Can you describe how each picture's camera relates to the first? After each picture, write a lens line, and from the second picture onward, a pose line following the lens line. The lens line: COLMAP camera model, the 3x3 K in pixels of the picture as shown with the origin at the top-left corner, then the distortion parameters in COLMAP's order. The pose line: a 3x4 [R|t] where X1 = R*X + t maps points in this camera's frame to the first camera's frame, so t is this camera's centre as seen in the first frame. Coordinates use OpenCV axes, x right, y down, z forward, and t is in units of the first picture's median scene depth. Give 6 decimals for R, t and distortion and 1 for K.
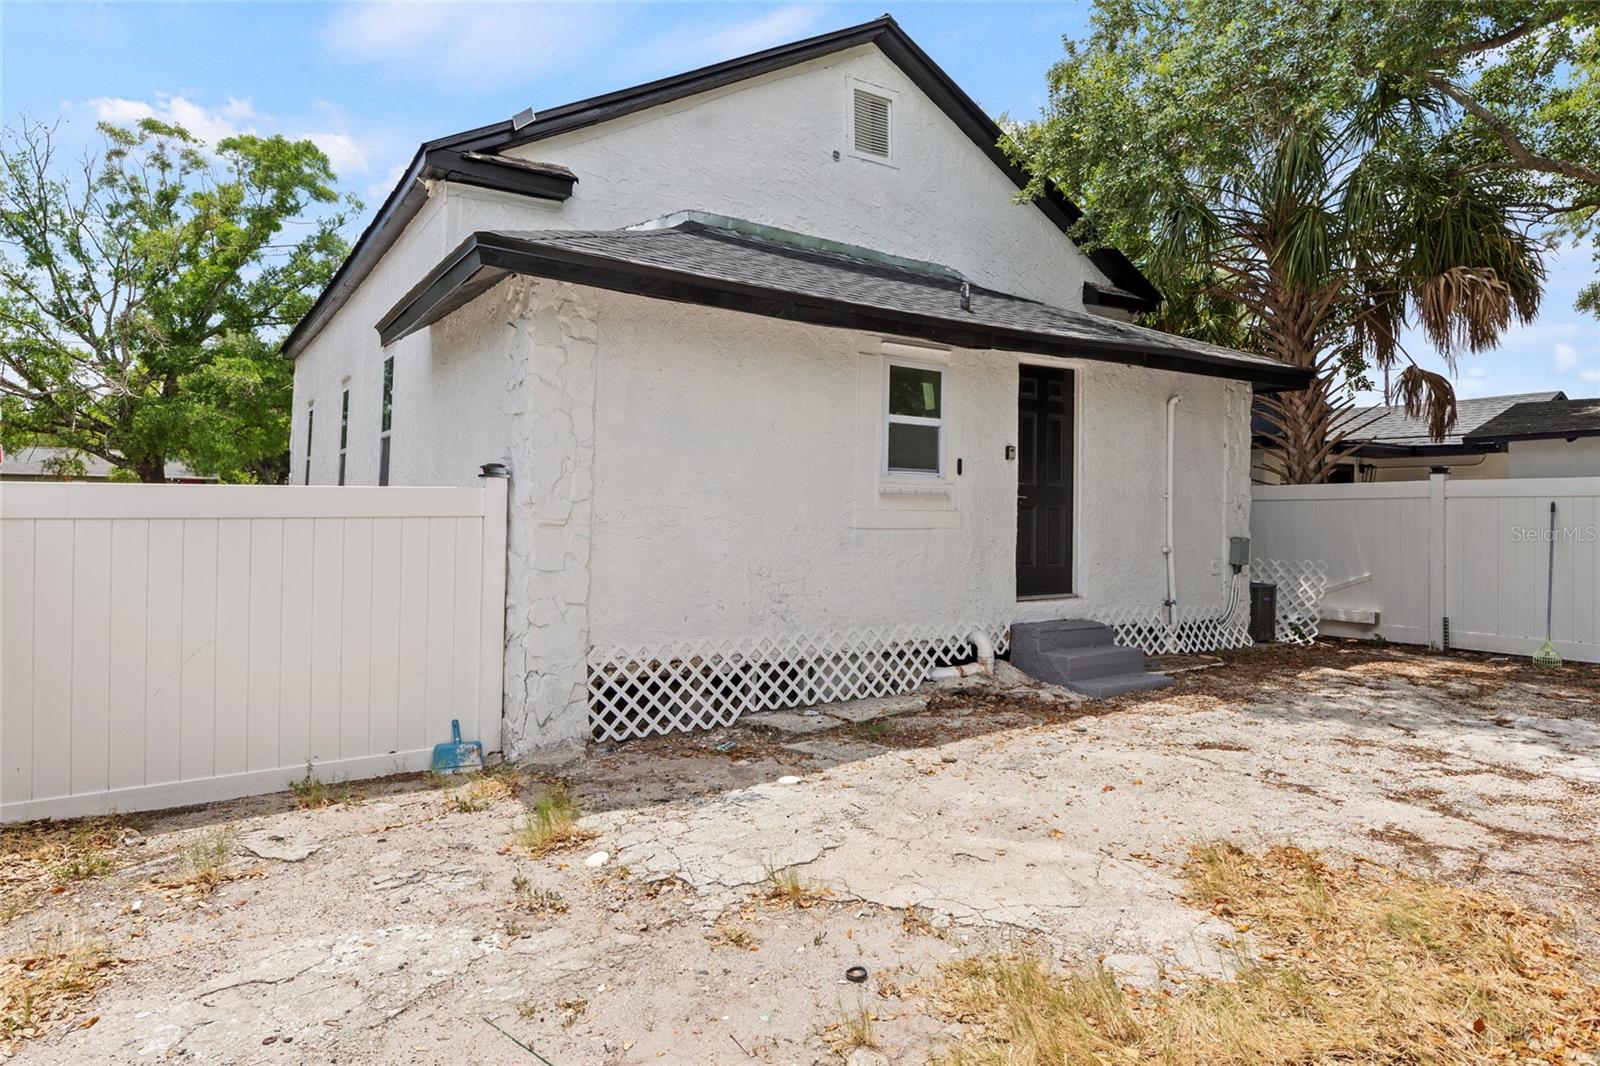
lens RADIAL K [[947.1, 0, 801.2], [0, 947.1, 495.6], [0, 0, 1]] dist [-0.000840, -0.002276]
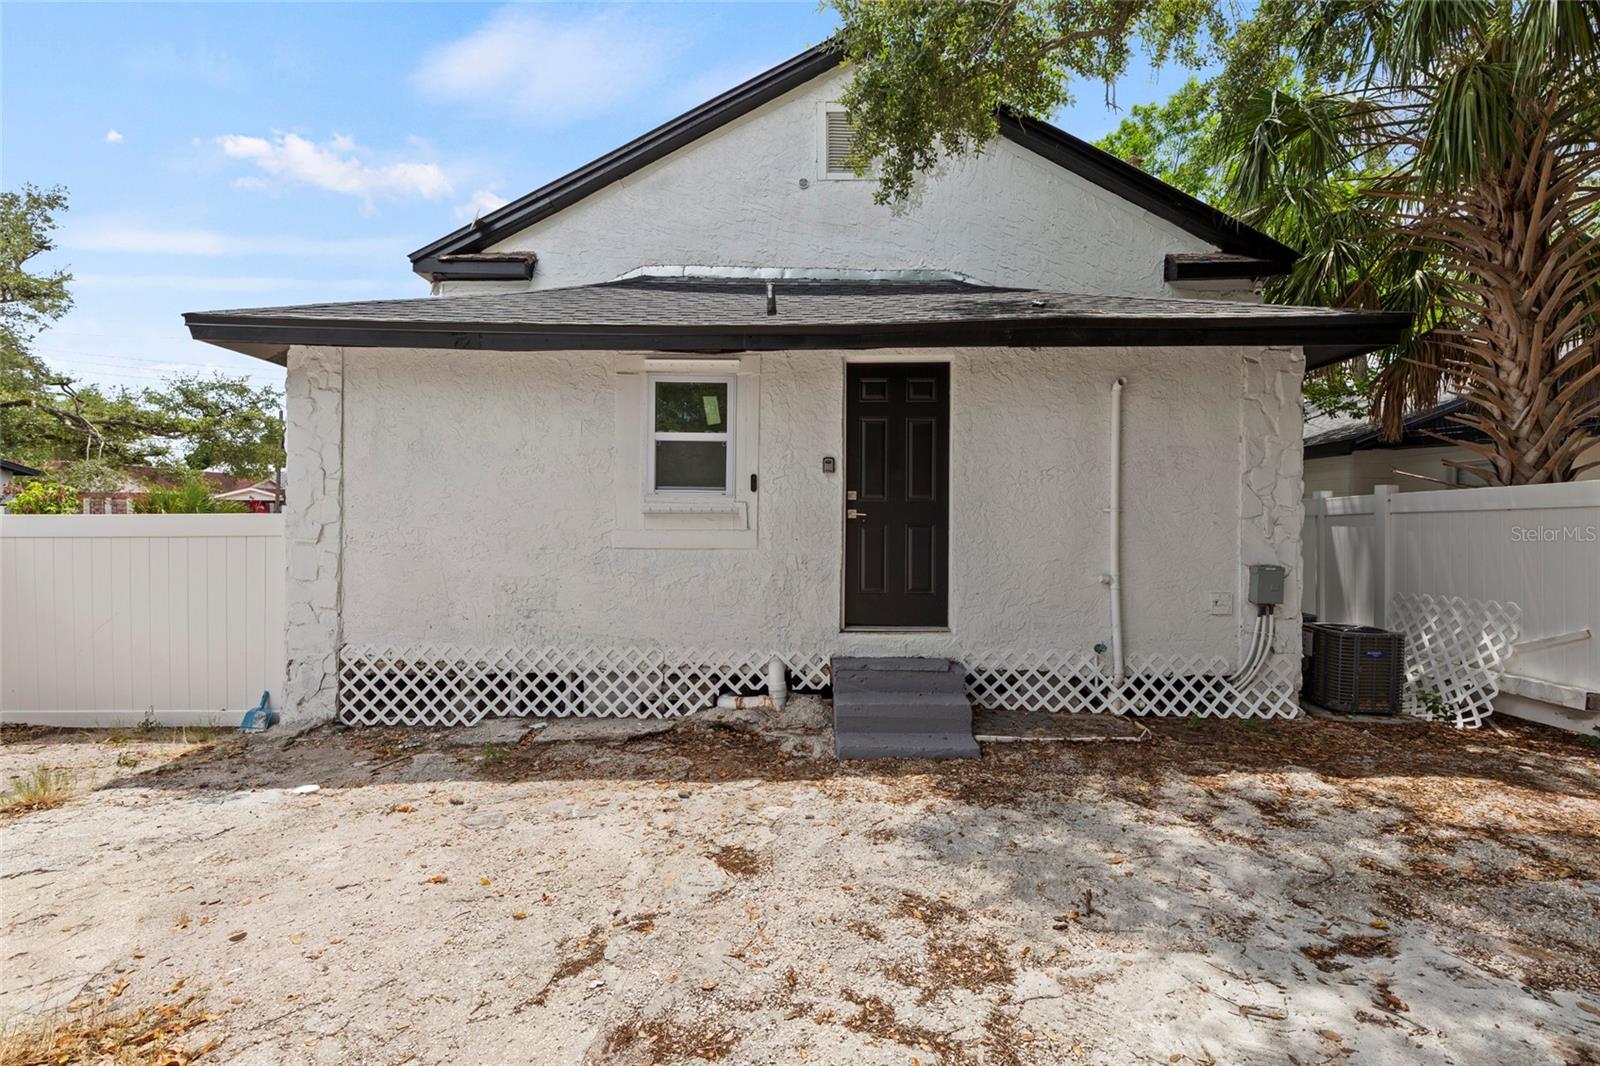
lens RADIAL K [[726.6, 0, 805.7], [0, 726.6, 518.6], [0, 0, 1]] dist [0.003539, 0.000100]
pose [[0.827013, -0.009698, -0.562099, 0.591575], [0.013357, 0.999908, 0.002401, 0.003631], [0.562024, -0.009494, 0.827066, 0.424755]]
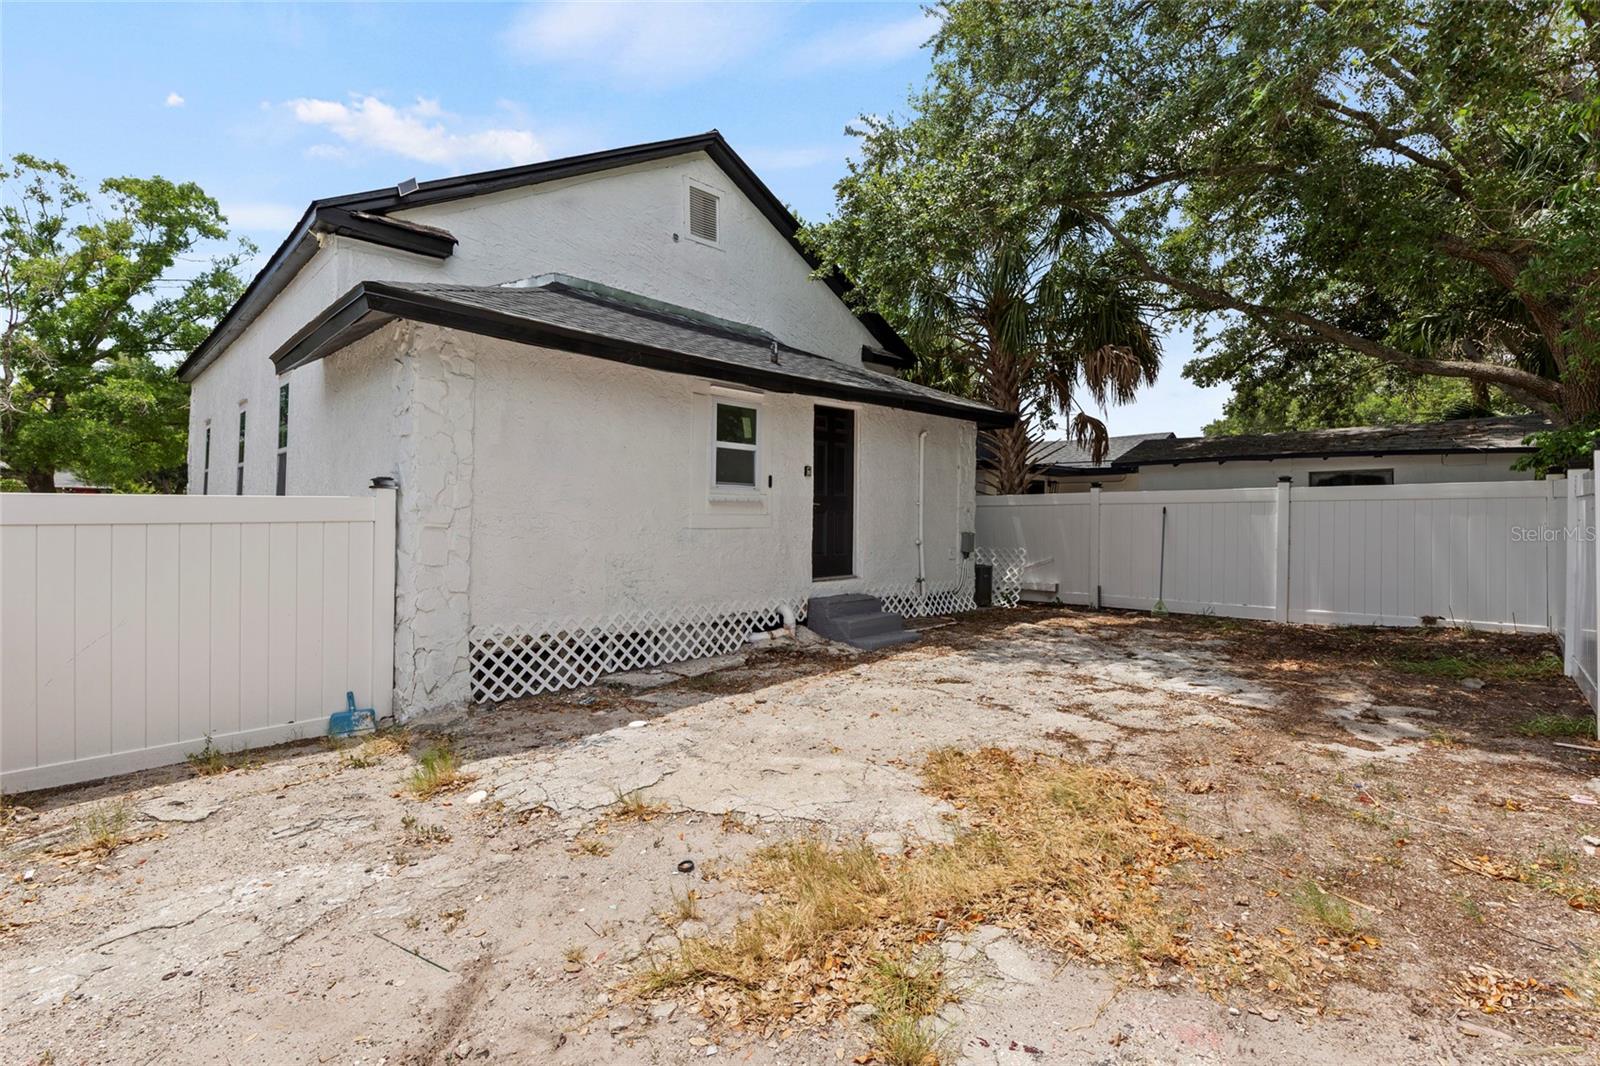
lens RADIAL K [[726.6, 0, 805.7], [0, 726.6, 518.6], [0, 0, 1]] dist [0.003539, 0.000100]
pose [[0.978627, -0.005389, 0.205572, 0.006359], [0.000867, 0.999756, 0.022084, -0.000897], [-0.205641, -0.021434, 0.978393, -0.007179]]
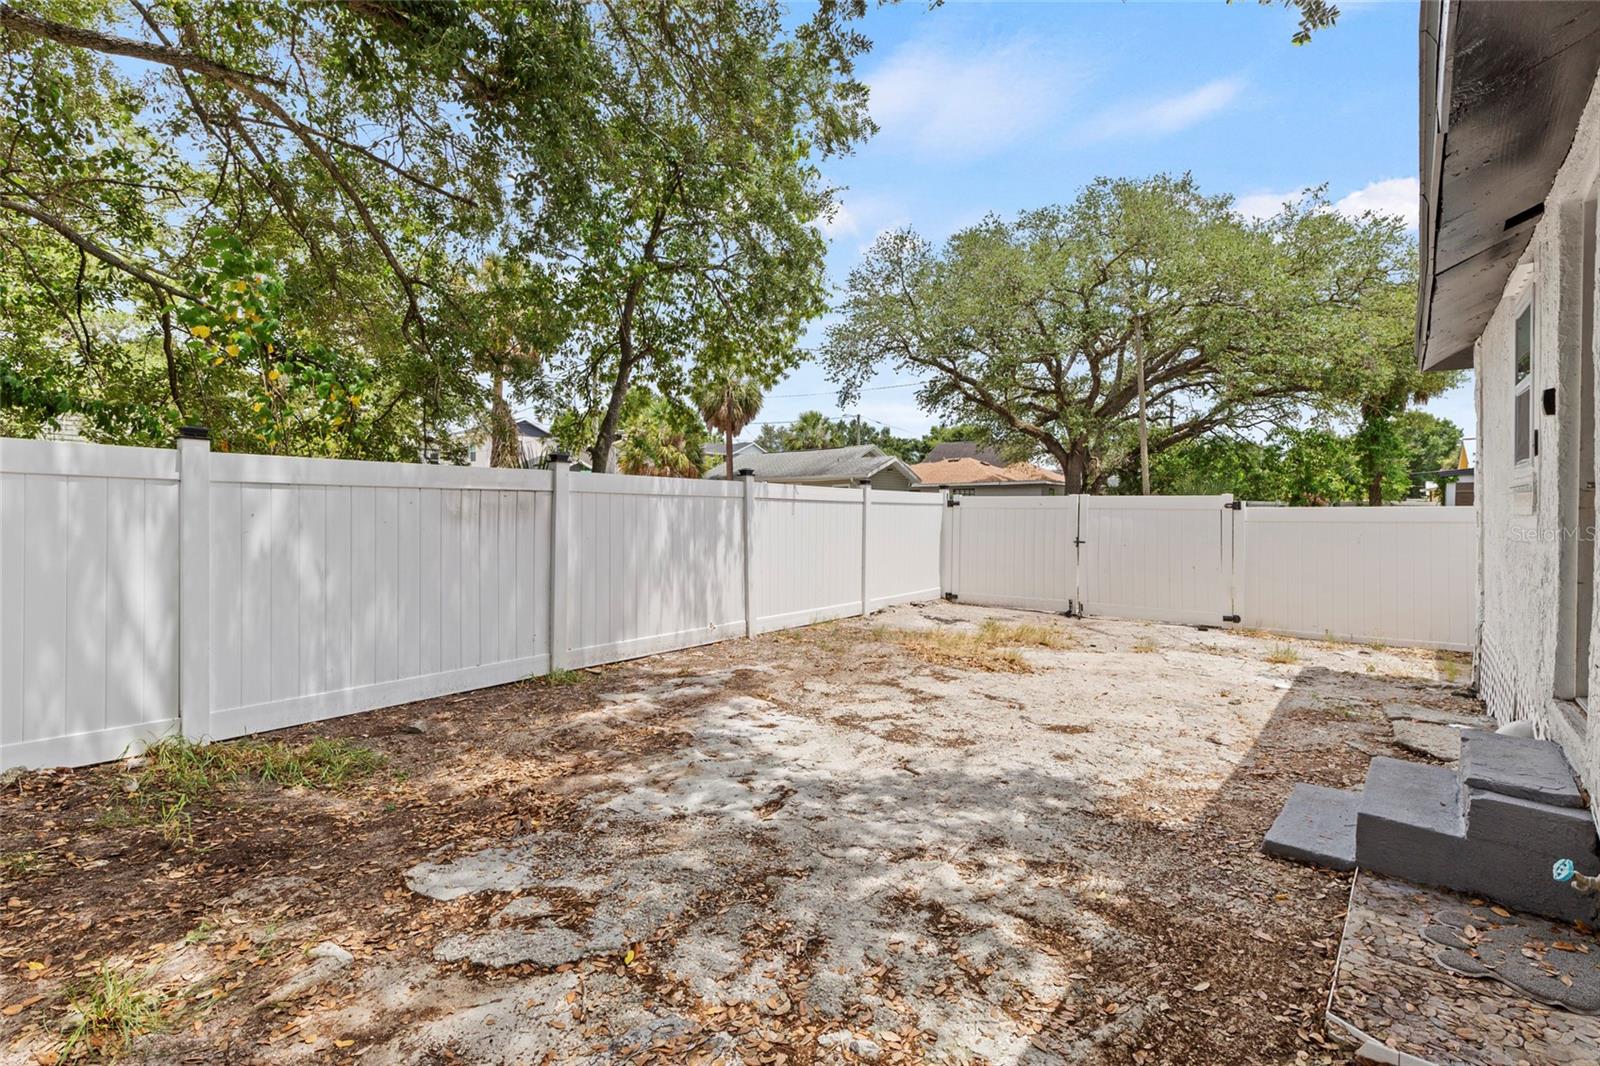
lens RADIAL K [[727.8, 0, 815.2], [0, 727.8, 526.7], [0, 0, 1]] dist [0.001983, -0.000180]
pose [[-0.951578, -0.005494, -0.307358, 0.724347], [-0.006043, 0.999981, 0.000837, 0.024736], [0.307348, 0.002654, -0.951593, 1.260618]]
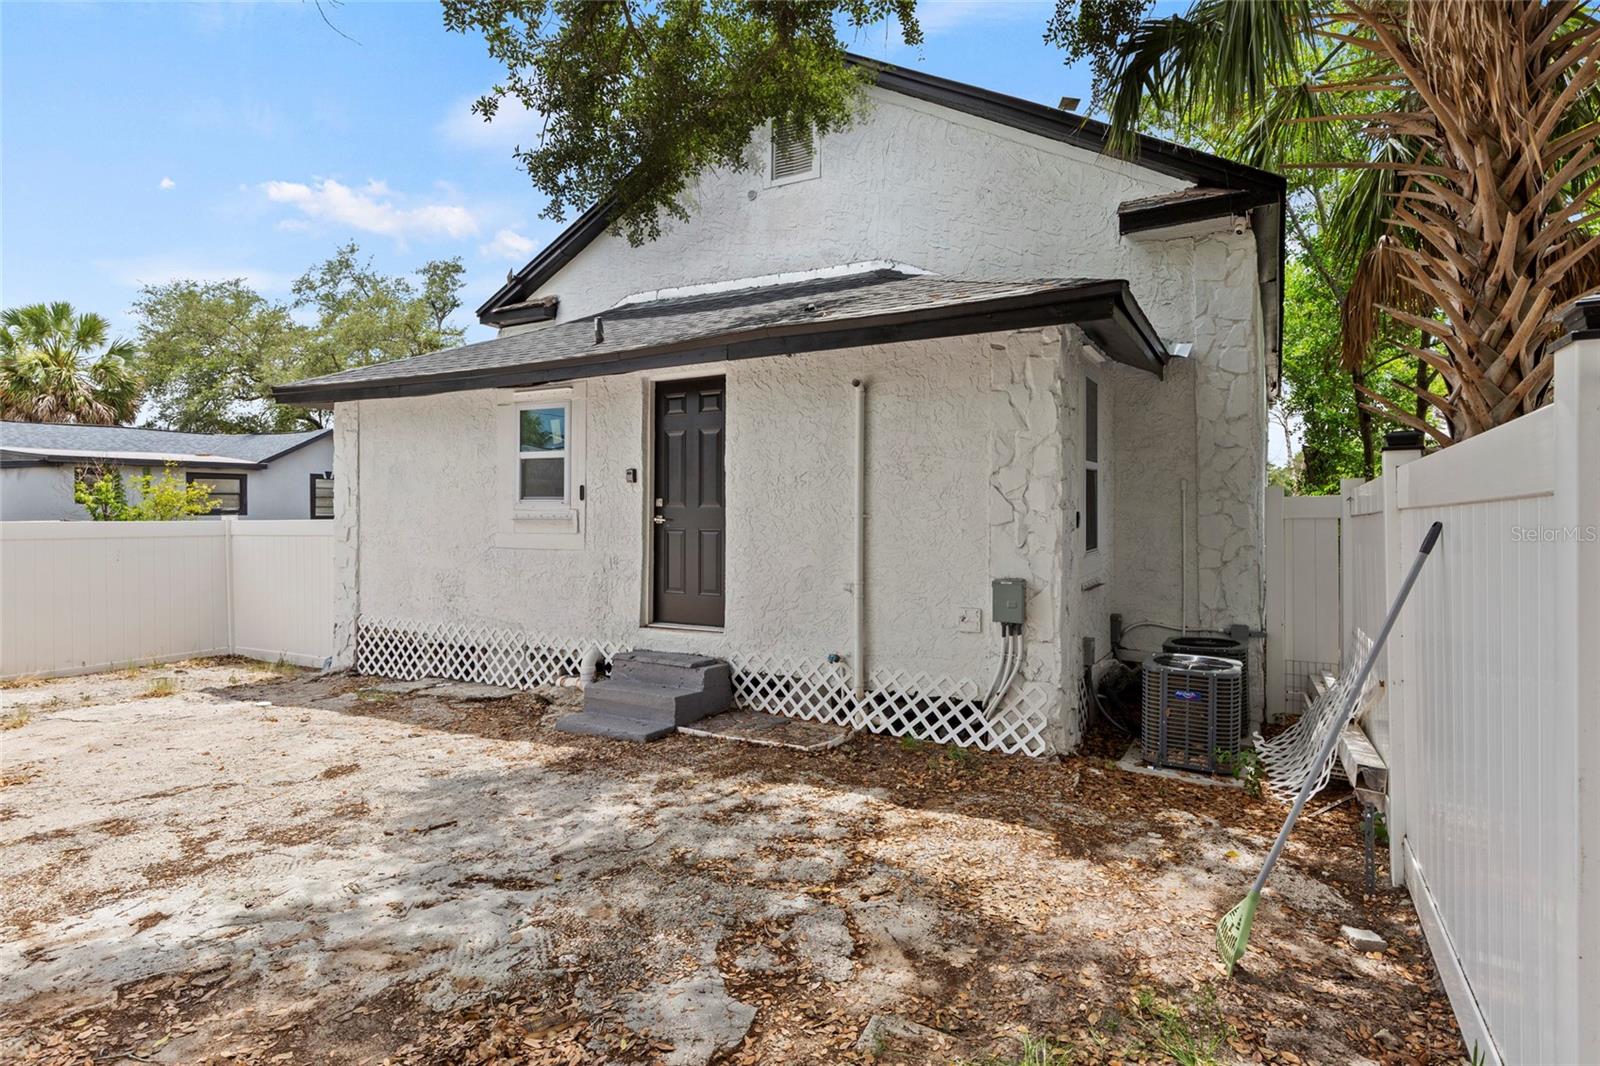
lens RADIAL K [[831.6, 0, 806.6], [0, 831.6, 513.5], [0, 0, 1]] dist [0.000071, -0.001997]
pose [[0.469062, -0.013054, -0.883069, 1.084085], [0.016350, 0.999848, -0.006095, 0.002621], [0.883014, -0.011579, 0.469204, 0.758533]]
